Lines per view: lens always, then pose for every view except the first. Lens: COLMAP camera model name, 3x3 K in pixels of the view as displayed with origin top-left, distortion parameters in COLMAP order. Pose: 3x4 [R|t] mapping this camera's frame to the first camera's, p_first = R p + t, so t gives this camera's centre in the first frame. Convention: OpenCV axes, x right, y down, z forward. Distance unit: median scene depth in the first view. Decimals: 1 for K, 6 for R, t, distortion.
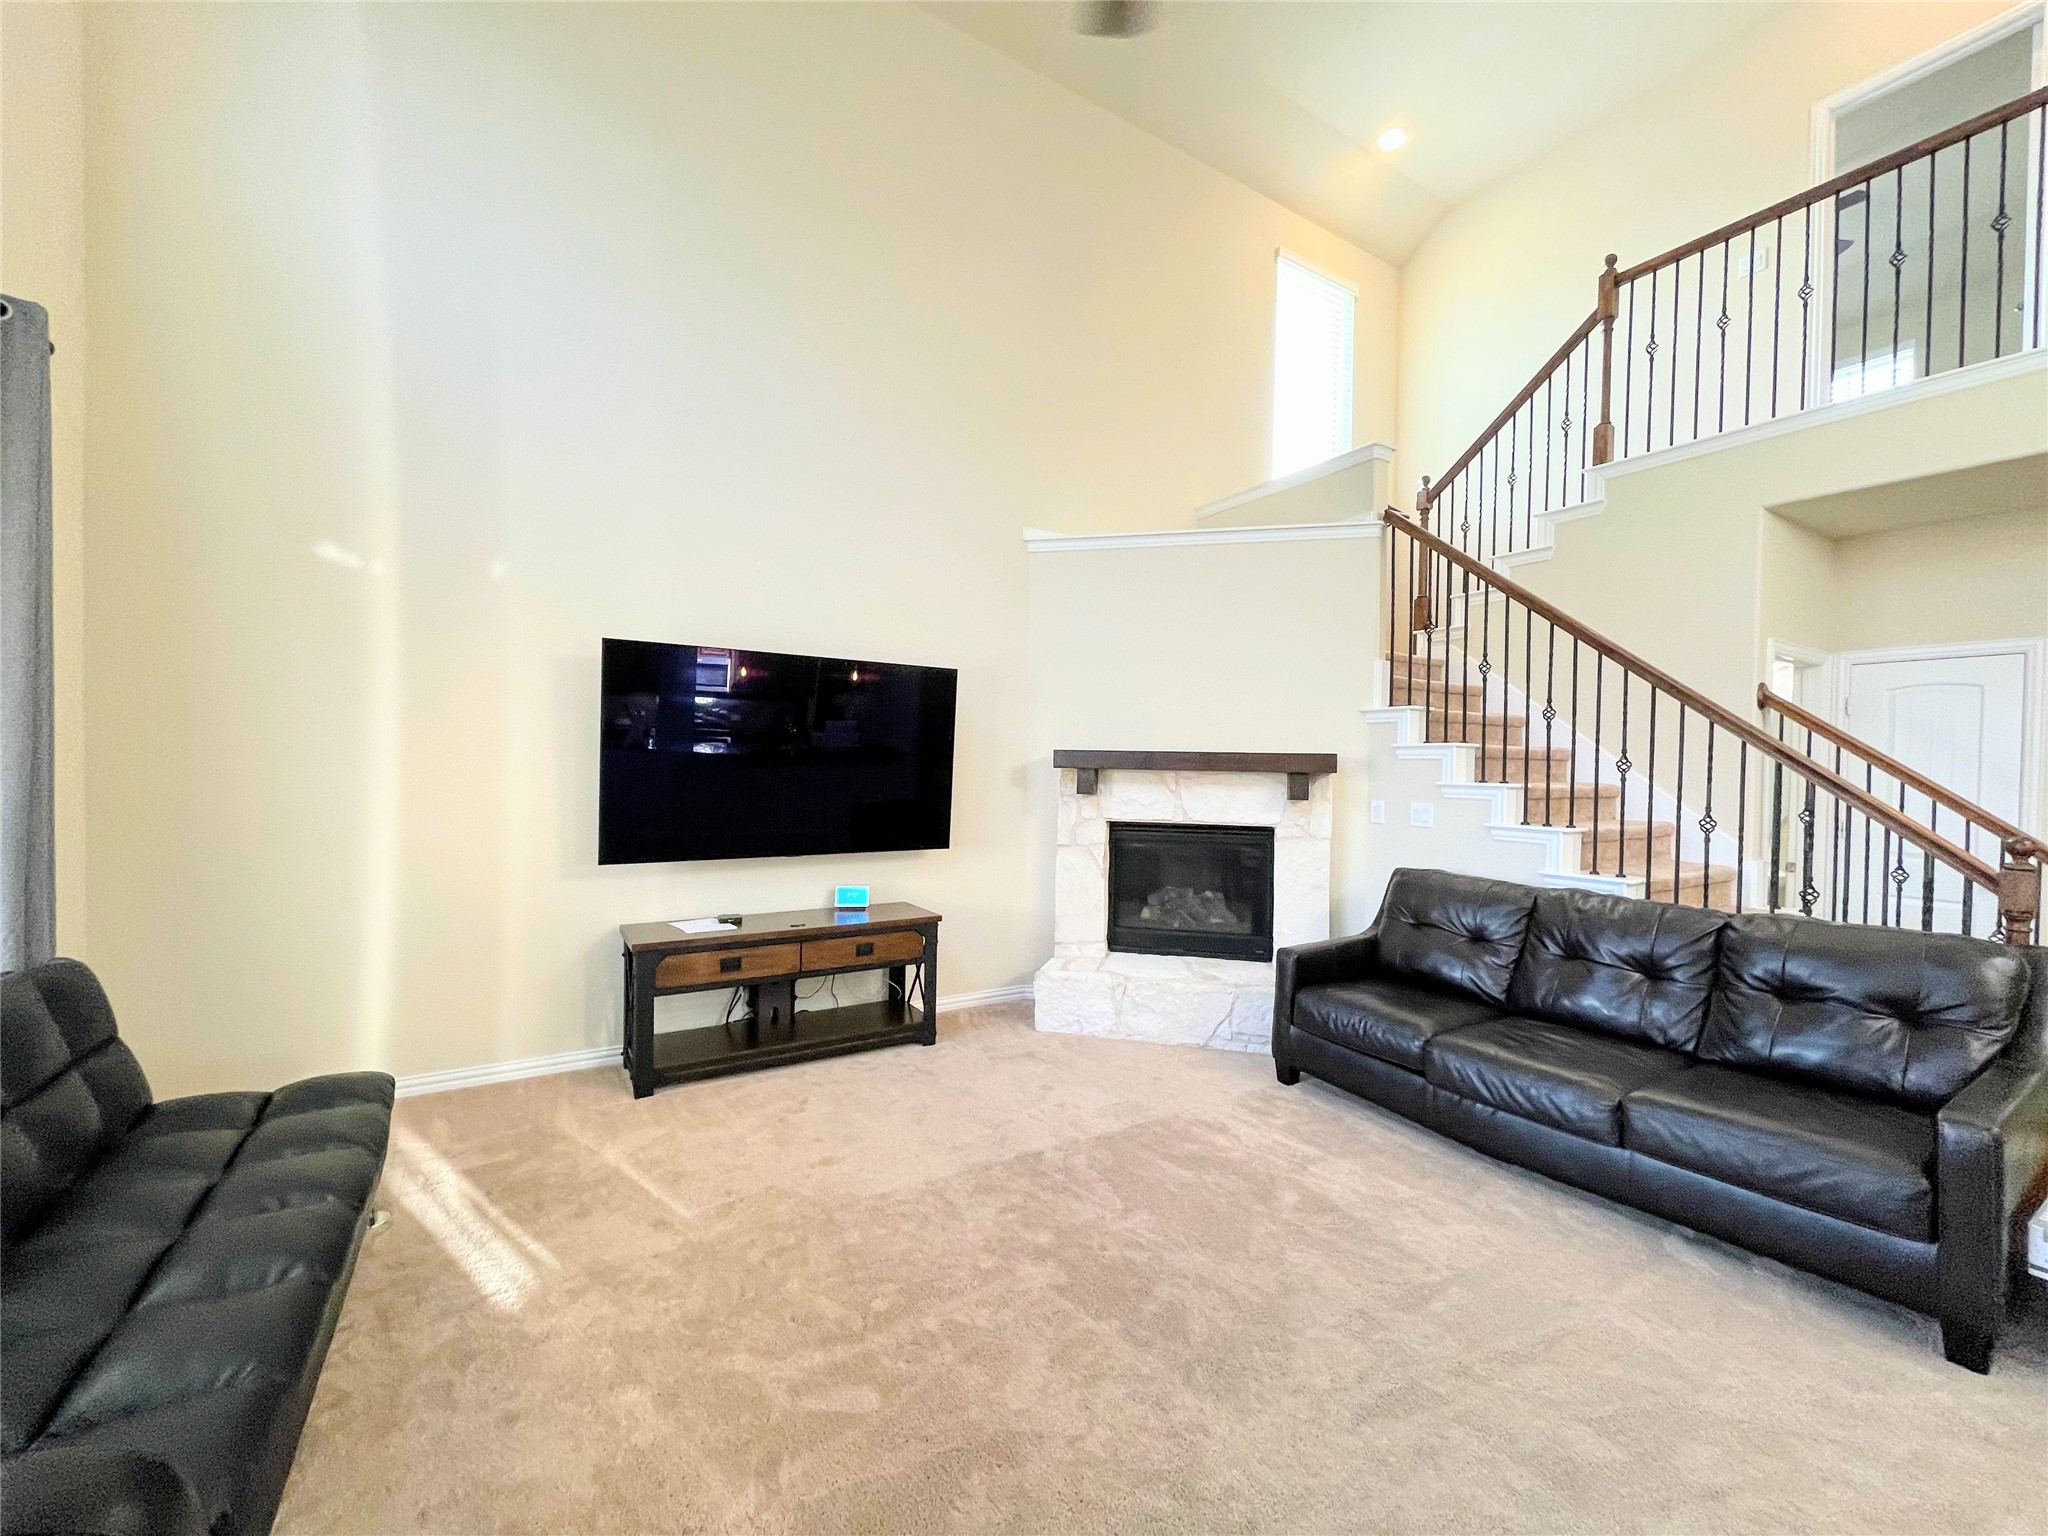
lens RADIAL K [[829.2, 0, 1022.5], [0, 829.2, 775.9], [0, 0, 1]] dist [-0.001634, 0.001325]
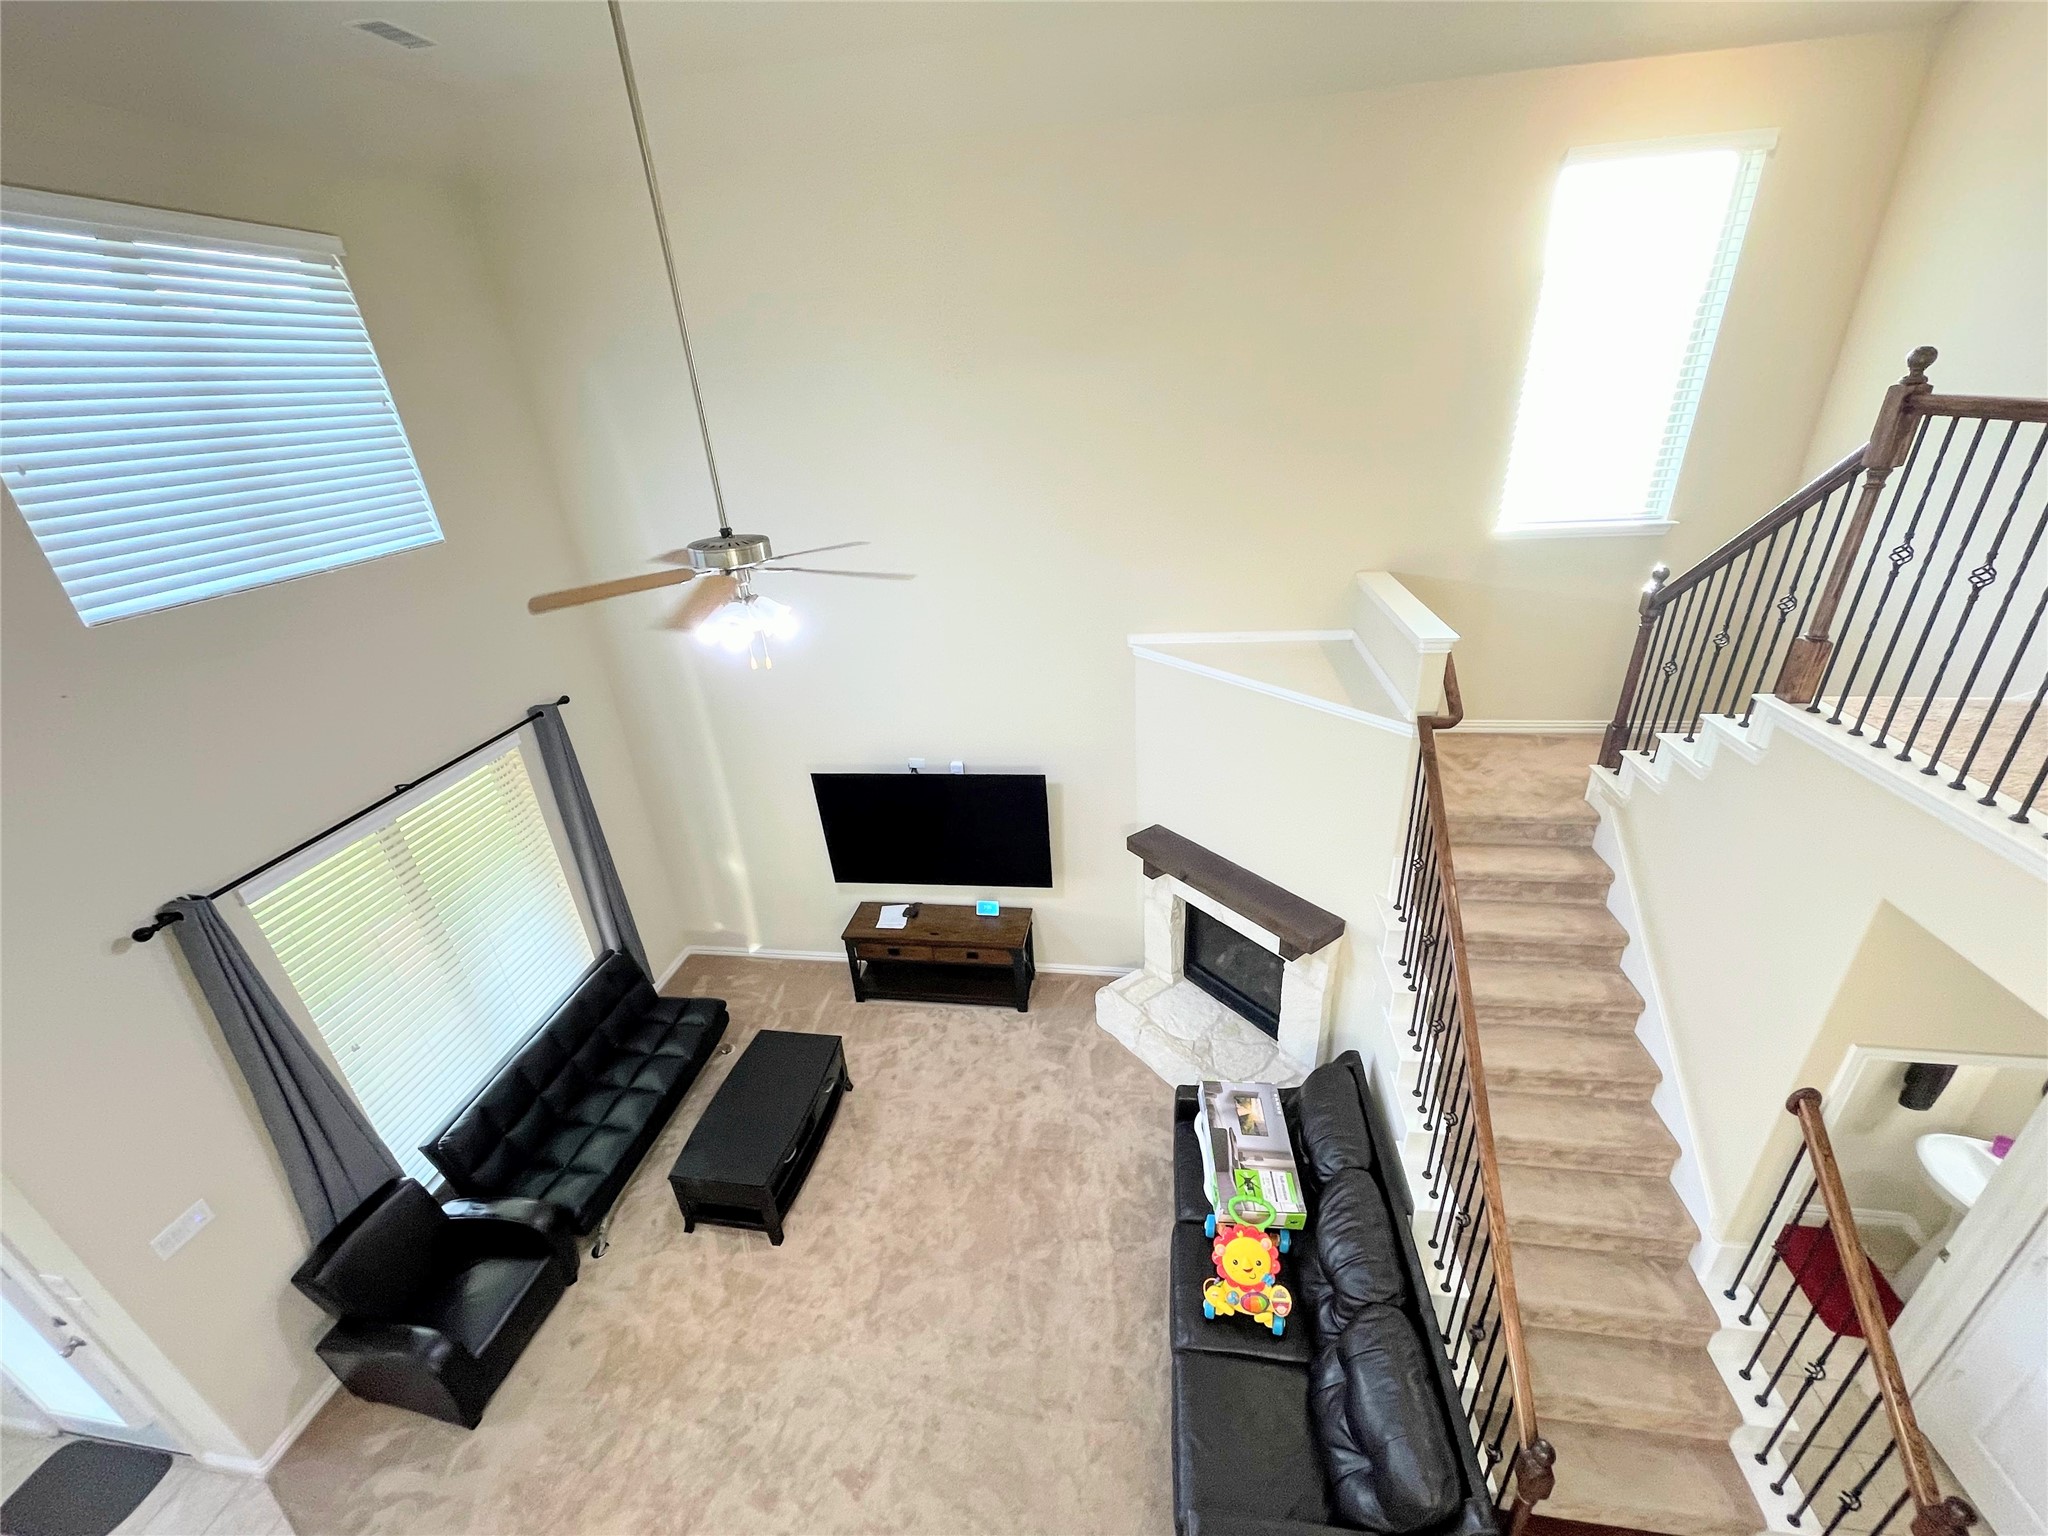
lens RADIAL K [[829.2, 0, 1025.3], [0, 829.2, 775.4], [0, 0, 1]] dist [-0.001634, 0.001325]
pose [[0.753523, 0.229350, -0.616118, 0.816208], [0.065388, 0.906381, 0.417371, -0.790359], [0.654161, -0.354786, 0.667982, 0.145019]]
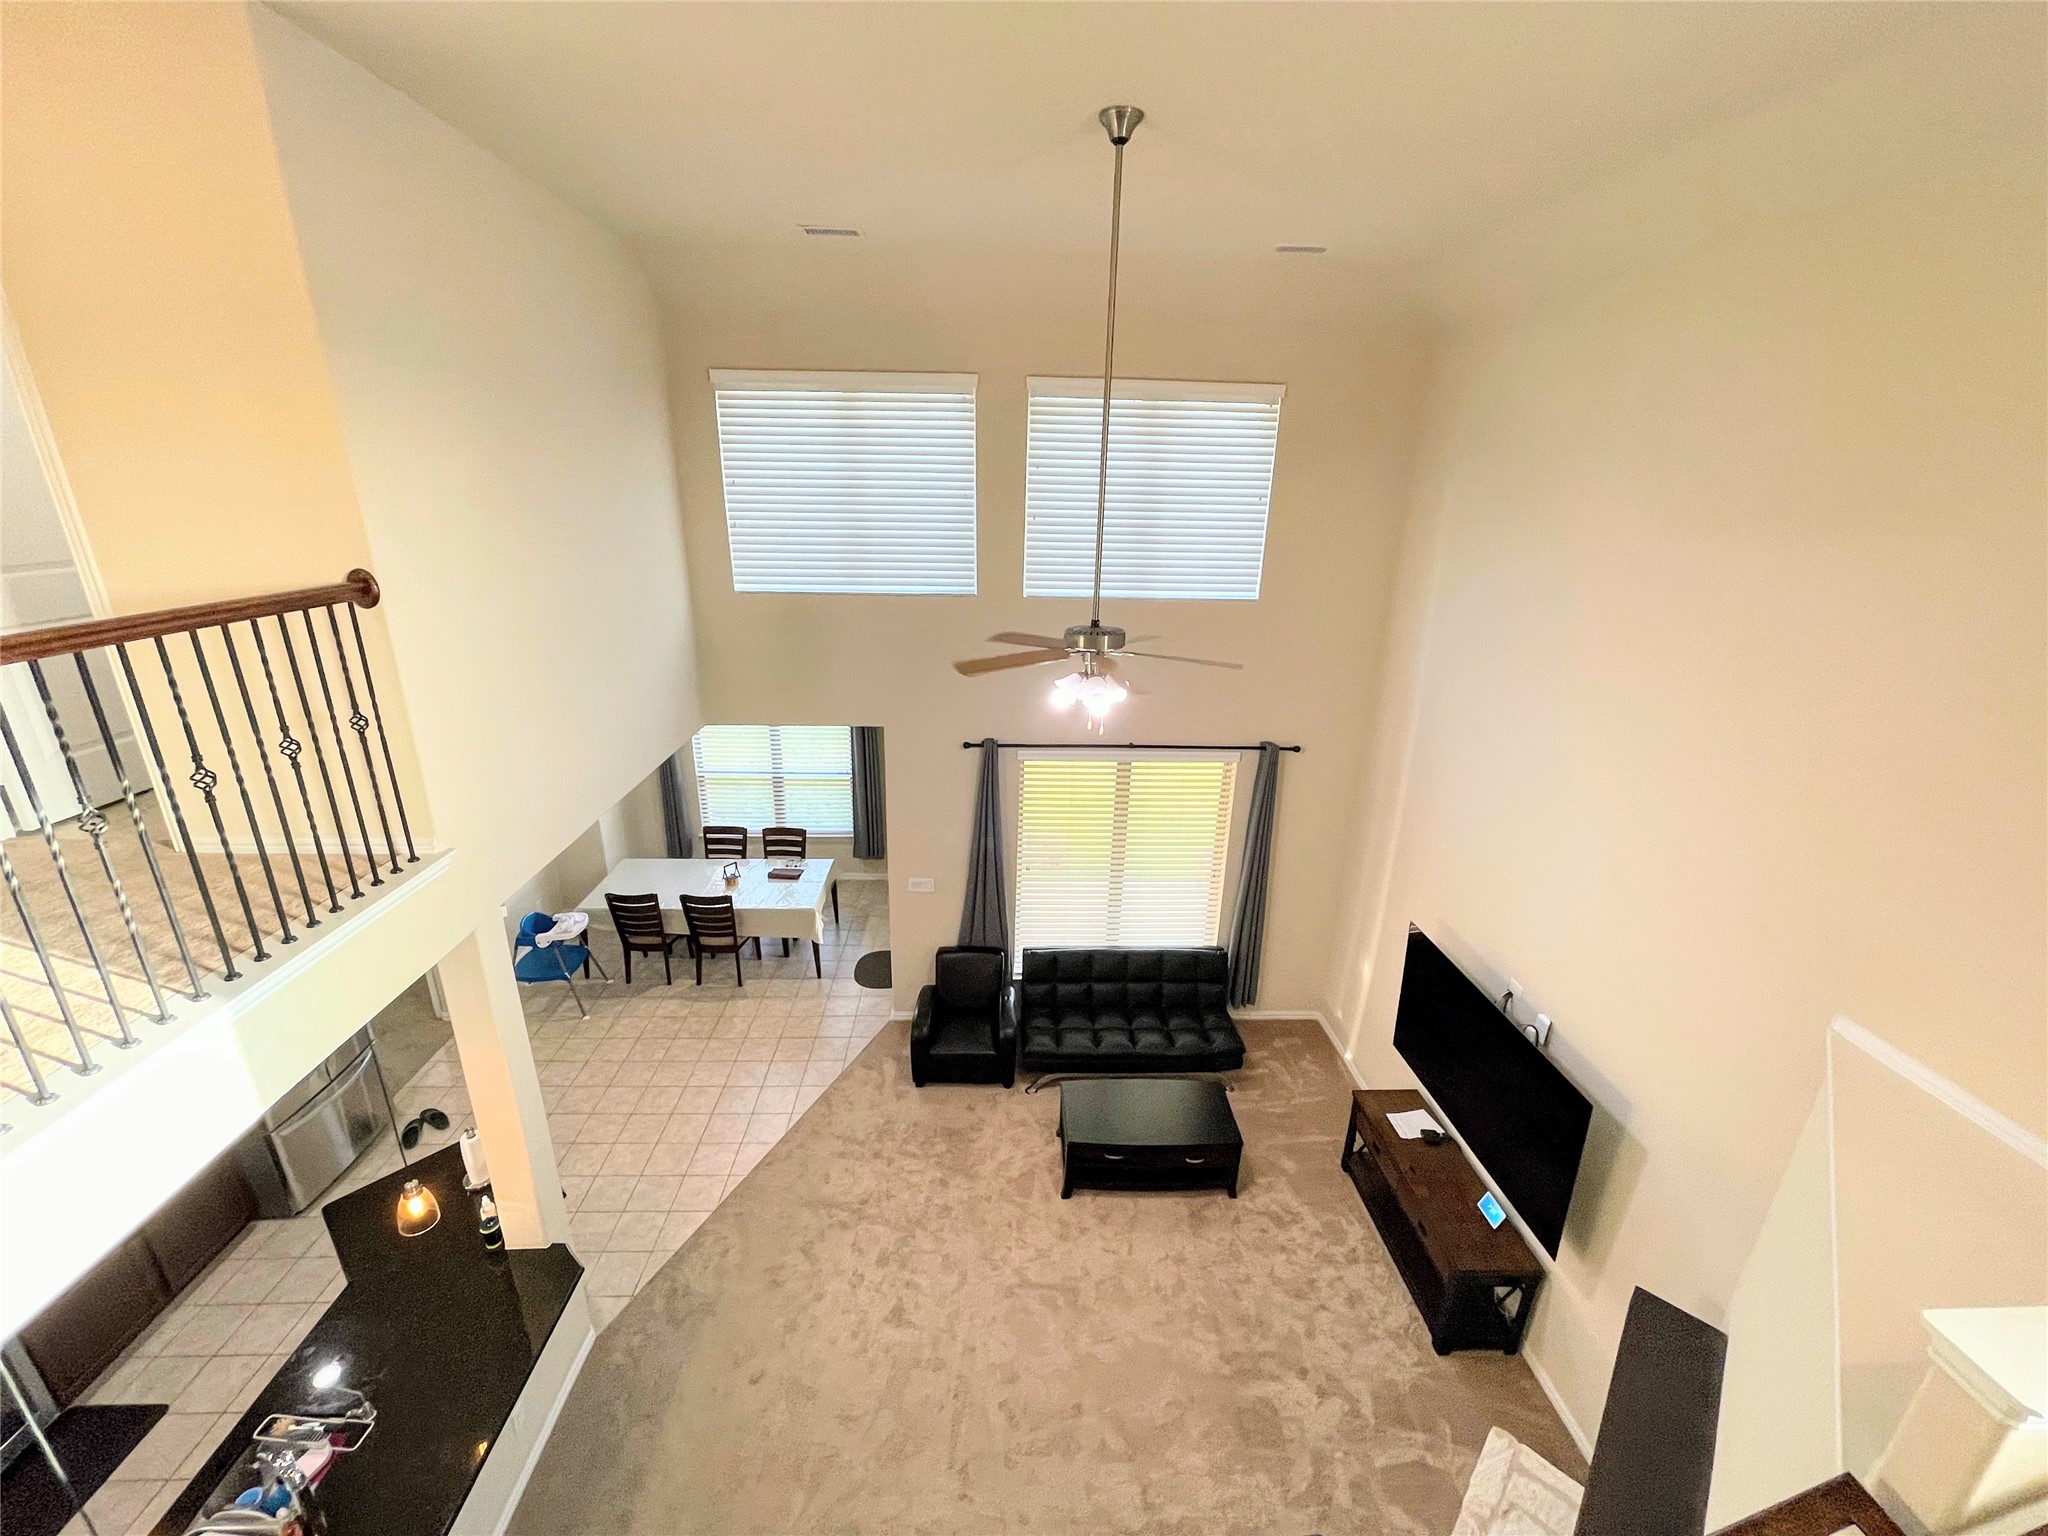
lens RADIAL K [[829.2, 0, 1024.9], [0, 829.2, 776.4], [0, 0, 1]] dist [-0.001634, 0.001325]
pose [[-0.490498, 0.266374, -0.829733, 0.987688], [-0.046717, 0.942731, 0.330267, -0.841060], [0.870189, 0.200758, -0.449964, 0.956037]]
